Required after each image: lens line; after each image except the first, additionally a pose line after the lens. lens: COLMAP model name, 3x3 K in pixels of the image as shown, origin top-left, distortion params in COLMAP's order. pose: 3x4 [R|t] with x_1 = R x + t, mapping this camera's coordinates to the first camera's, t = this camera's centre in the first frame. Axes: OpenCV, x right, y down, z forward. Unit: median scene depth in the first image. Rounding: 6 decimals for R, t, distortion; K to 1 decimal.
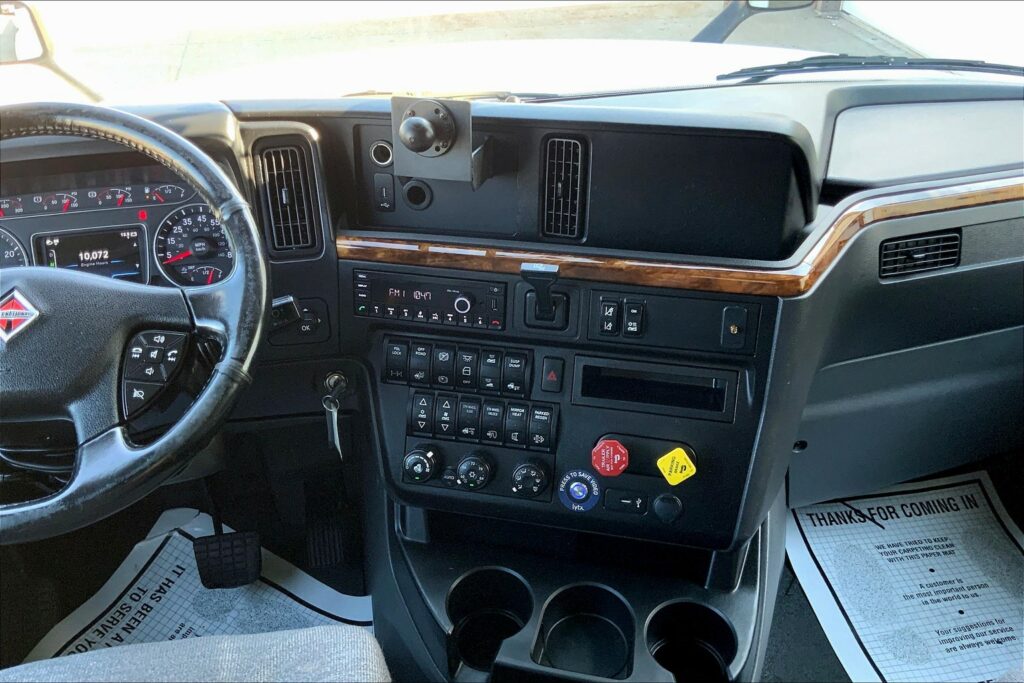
lens RADIAL K [[881.0, 0, 497.6], [0, 881.0, 337.8], [0, 0, 1]] dist [0.135604, -0.271363]
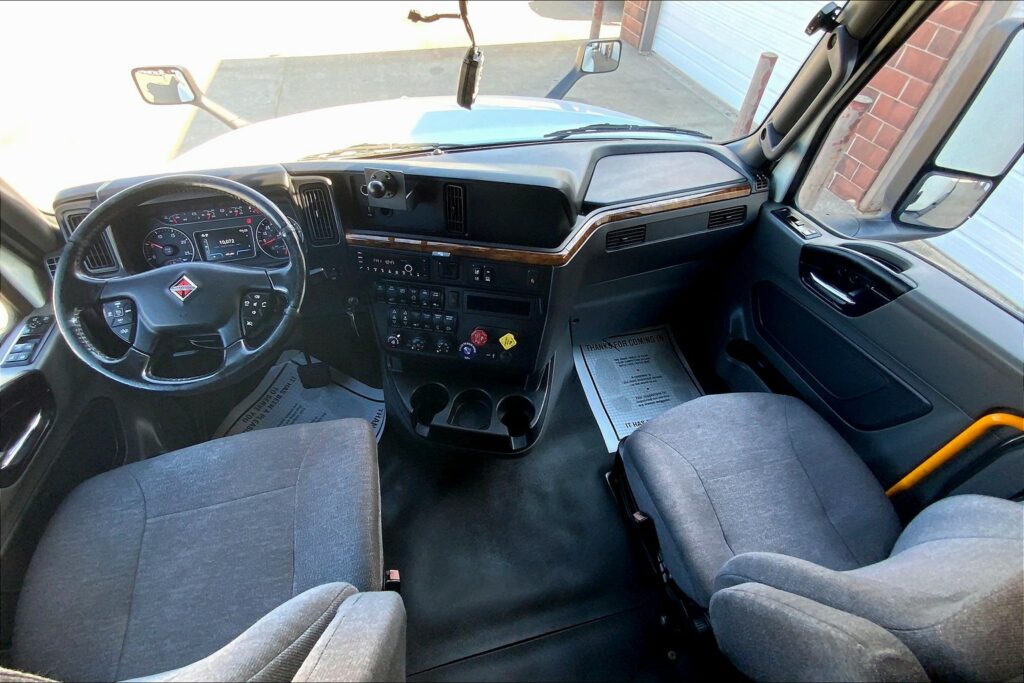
lens RADIAL K [[446.6, 0, 496.5], [0, 446.6, 339.1], [0, 0, 1]] dist [0.022097, -0.019875]
pose [[0.997996, -0.021372, 0.059561, 0.098673], [0.007652, 0.975092, 0.221669, -0.102722], [-0.062815, -0.220769, 0.973301, -0.083030]]
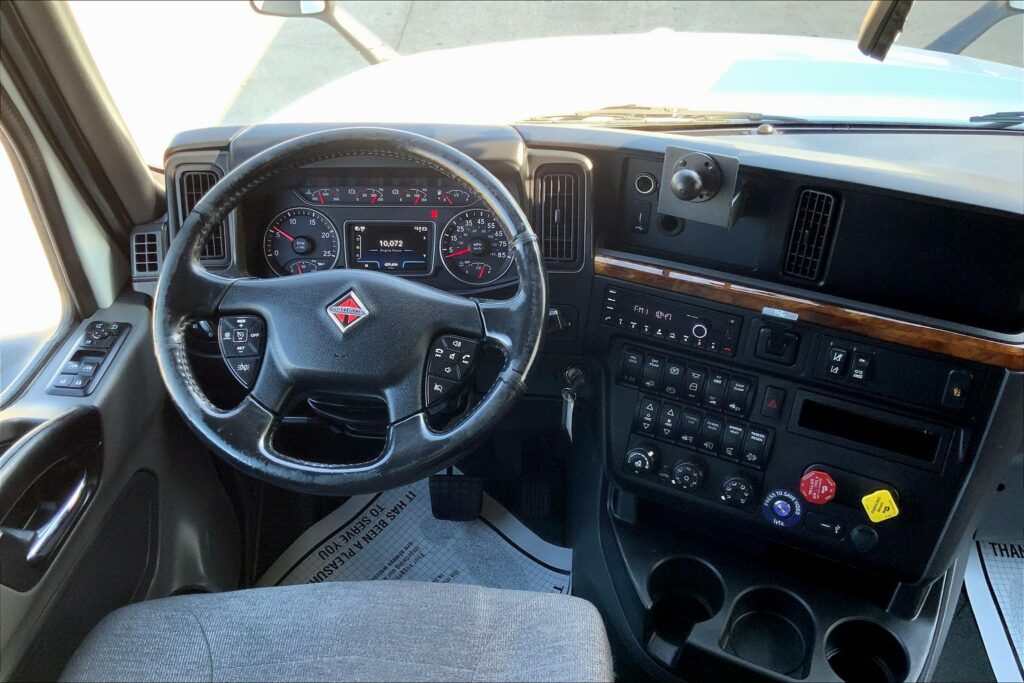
lens RADIAL K [[851.0, 0, 527.8], [0, 851.0, 344.8], [0, 0, 1]] dist [0.113904, -0.225347]
pose [[0.976302, 0.136290, -0.168108, -0.066197], [-0.122560, 0.988412, 0.089557, -0.087153], [0.178366, -0.066831, 0.981692, -0.100679]]
